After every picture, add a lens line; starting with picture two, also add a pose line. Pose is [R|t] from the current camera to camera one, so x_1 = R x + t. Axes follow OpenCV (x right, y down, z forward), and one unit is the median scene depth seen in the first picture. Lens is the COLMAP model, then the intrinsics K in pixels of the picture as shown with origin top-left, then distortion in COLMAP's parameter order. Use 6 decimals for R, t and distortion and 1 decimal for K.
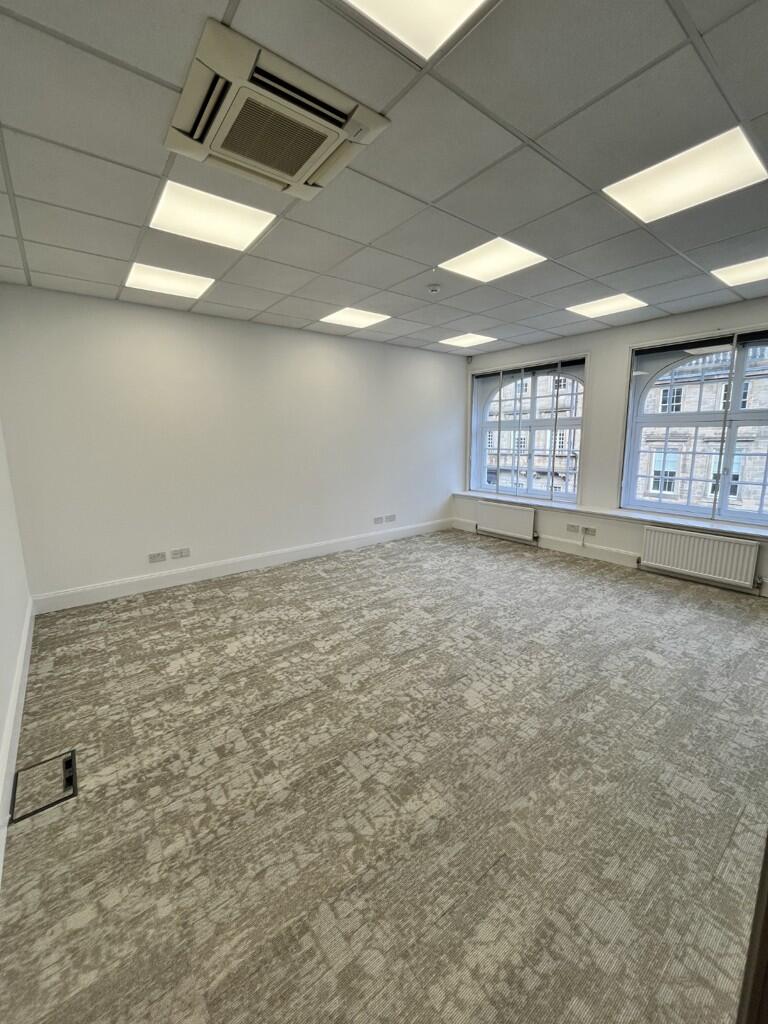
lens RADIAL K [[413.7, 0, 386.7], [0, 413.7, 510.4], [0, 0, 1]] dist [-0.005729, 0.000273]
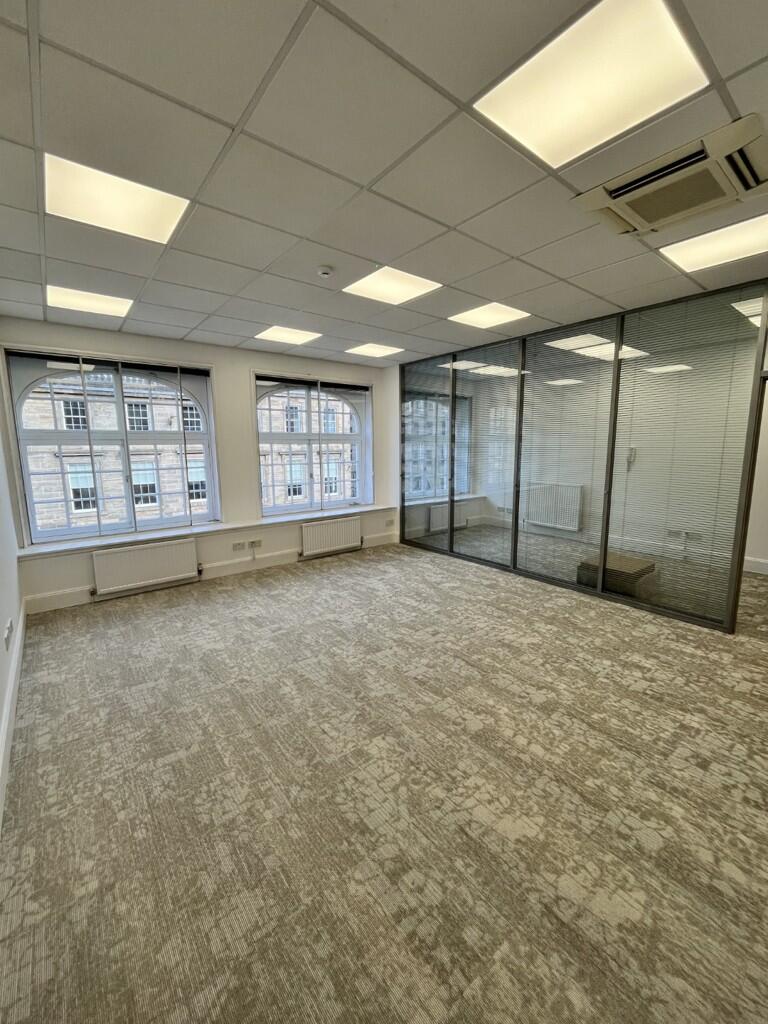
lens RADIAL K [[413.7, 0, 385.6], [0, 413.7, 509.6], [0, 0, 1]] dist [-0.005729, 0.000273]
pose [[-0.014098, -0.143861, 0.989498, -0.944466], [0.184312, 0.972265, 0.143981, -0.219802], [-0.982767, 0.184406, 0.012808, 1.196672]]
